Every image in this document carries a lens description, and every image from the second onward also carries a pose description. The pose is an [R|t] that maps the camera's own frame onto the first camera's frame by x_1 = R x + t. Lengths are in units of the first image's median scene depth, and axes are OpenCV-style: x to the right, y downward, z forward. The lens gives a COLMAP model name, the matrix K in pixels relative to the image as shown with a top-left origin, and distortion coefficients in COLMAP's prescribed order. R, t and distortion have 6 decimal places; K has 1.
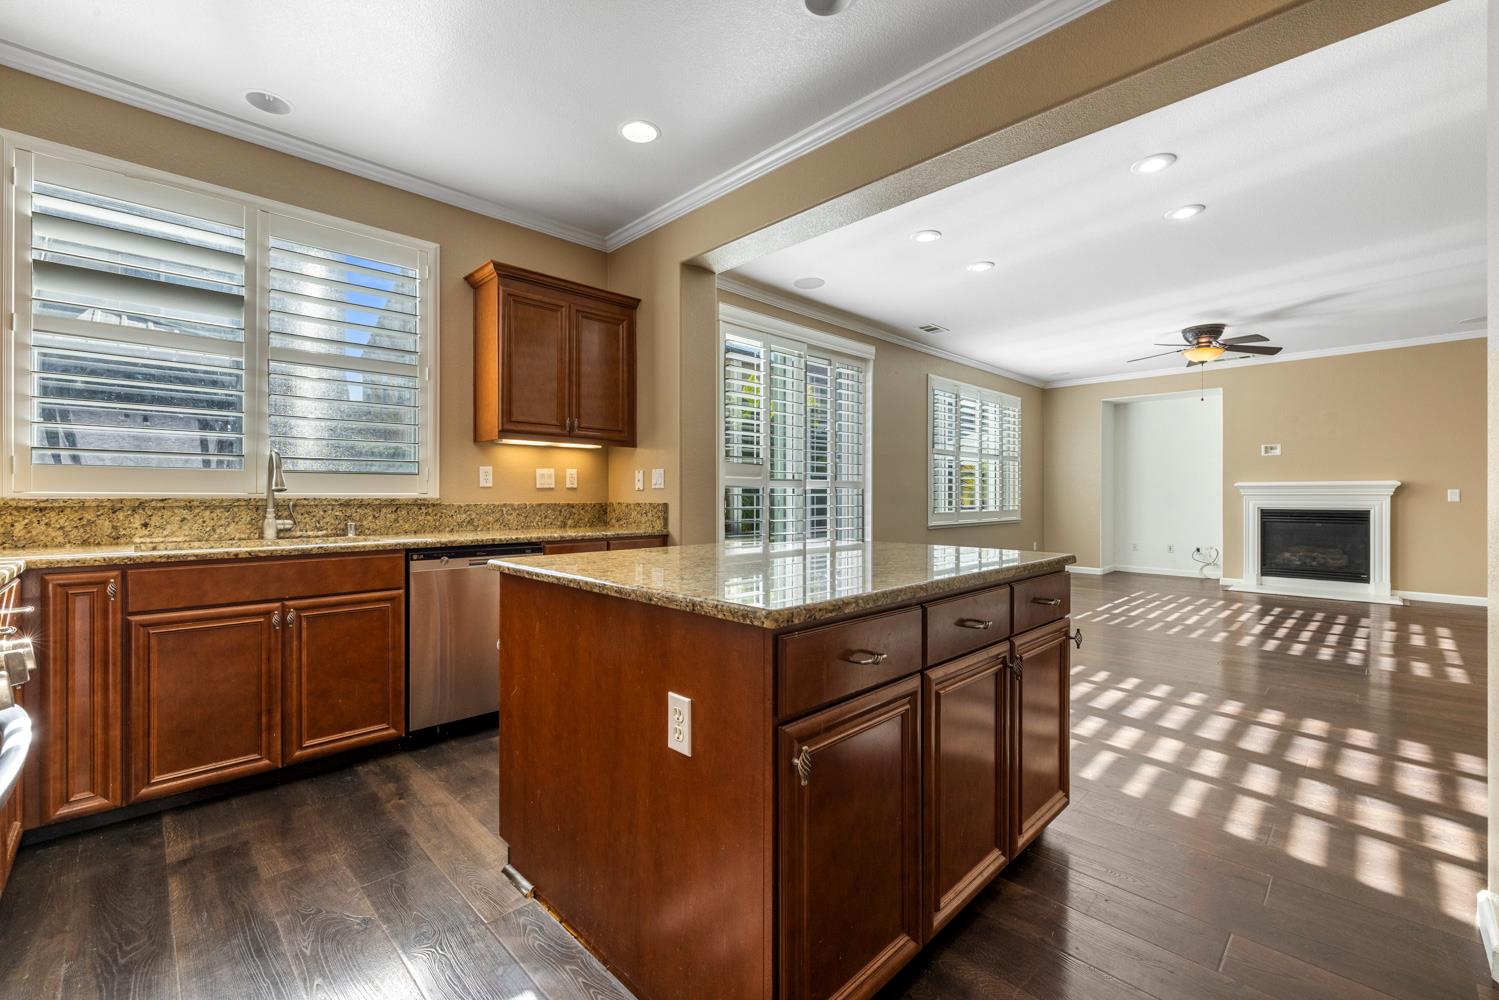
lens RADIAL K [[633.3, 0, 738.6], [0, 633.3, 497.7], [0, 0, 1]] dist [-0.002213, 0.000492]
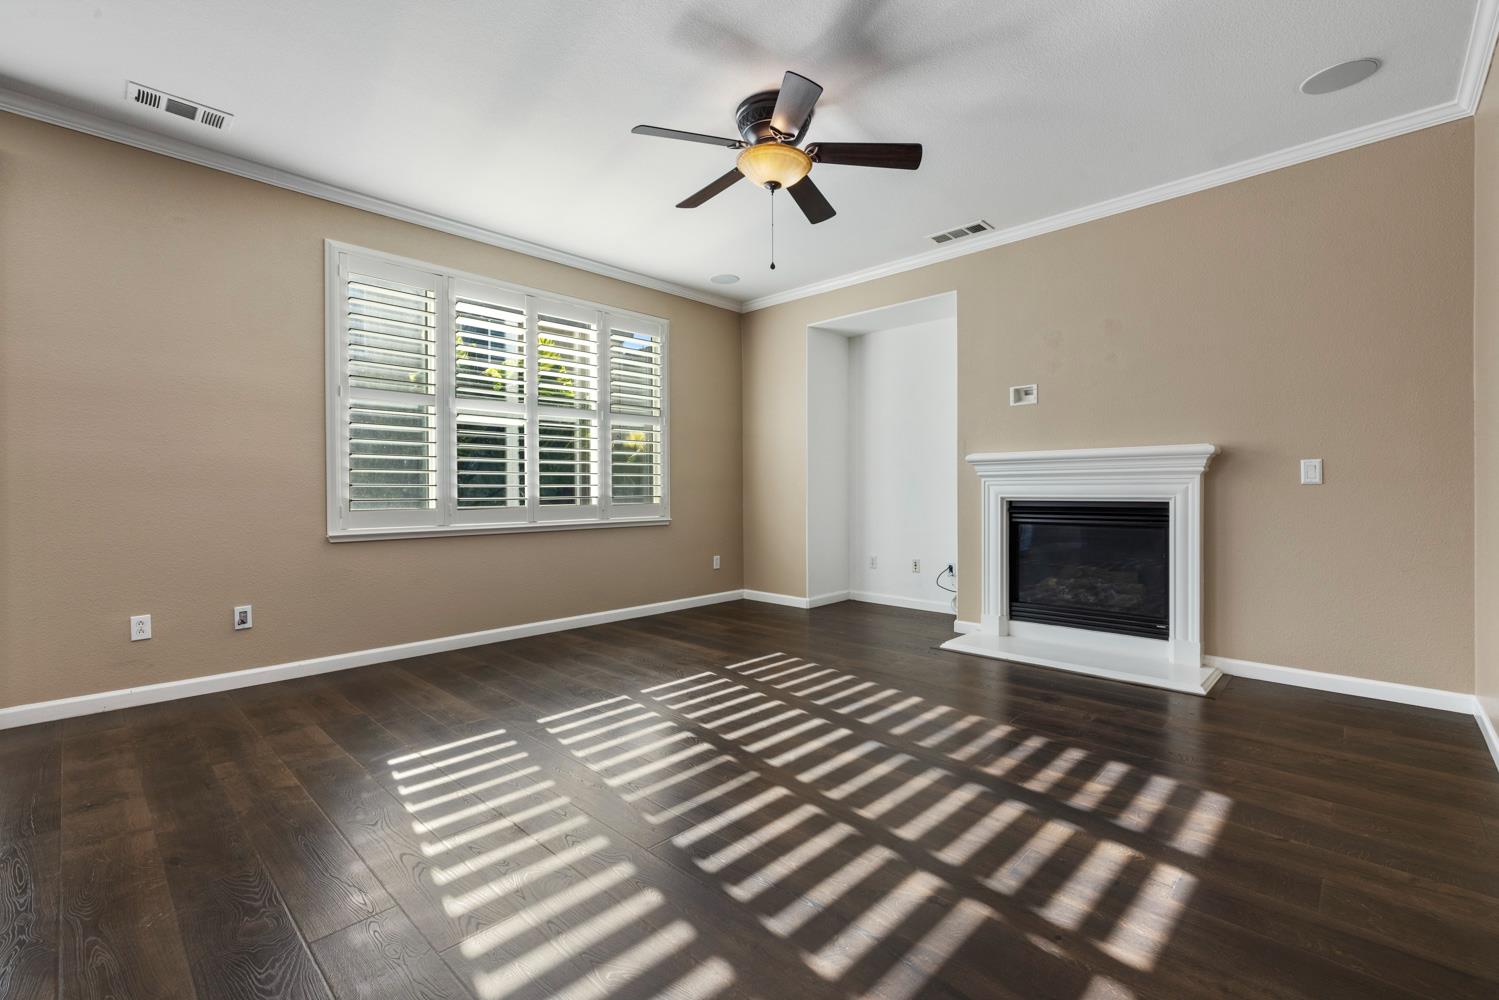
lens RADIAL K [[633.3, 0, 739.0], [0, 633.3, 500.4], [0, 0, 1]] dist [-0.002213, 0.000492]
pose [[0.999542, -0.002810, 0.030143, 0.600046], [0.002531, 0.999954, 0.009292, 0.012208], [-0.030168, -0.009211, 0.999502, 0.466173]]
